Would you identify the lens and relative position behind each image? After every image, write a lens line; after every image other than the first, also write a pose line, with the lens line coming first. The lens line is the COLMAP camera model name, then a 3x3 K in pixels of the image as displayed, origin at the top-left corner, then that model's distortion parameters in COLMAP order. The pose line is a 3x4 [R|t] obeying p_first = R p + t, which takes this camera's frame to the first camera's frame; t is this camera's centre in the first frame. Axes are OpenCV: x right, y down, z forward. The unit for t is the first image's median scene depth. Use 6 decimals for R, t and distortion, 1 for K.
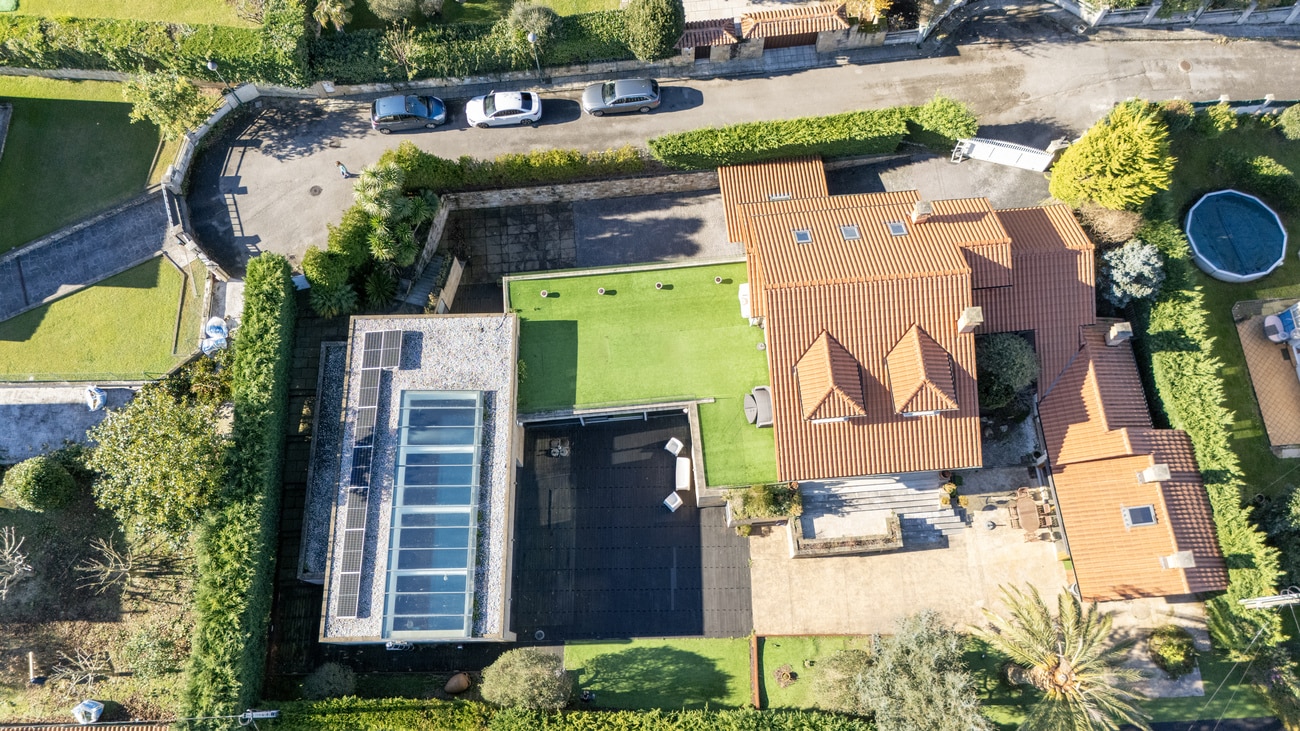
lens RADIAL K [[951.6, 0, 647.6], [0, 951.6, 359.8], [0, 0, 1]] dist [0.053324, -0.028726]
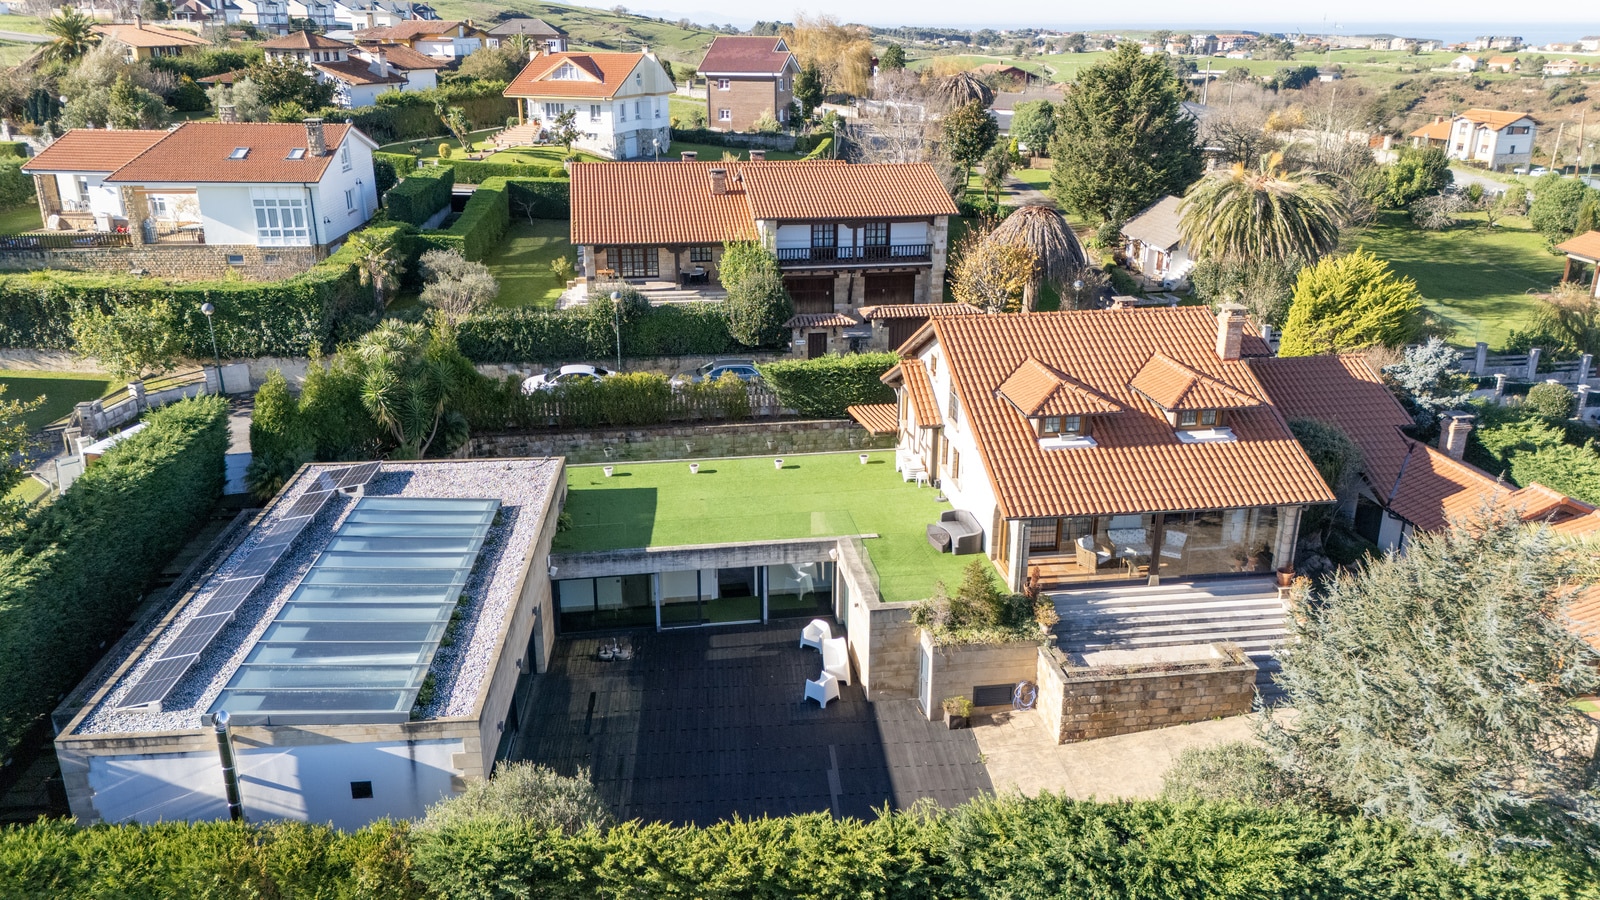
lens RADIAL K [[1171.2, 0, 800.1], [0, 1171.2, 445.9], [0, 0, 1]] dist [0.053324, -0.028726]
pose [[0.998043, -0.006813, 0.062155, -0.027049], [0.051762, 0.647666, -0.760164, 0.589774], [-0.035077, 0.761894, 0.646751, 0.481415]]
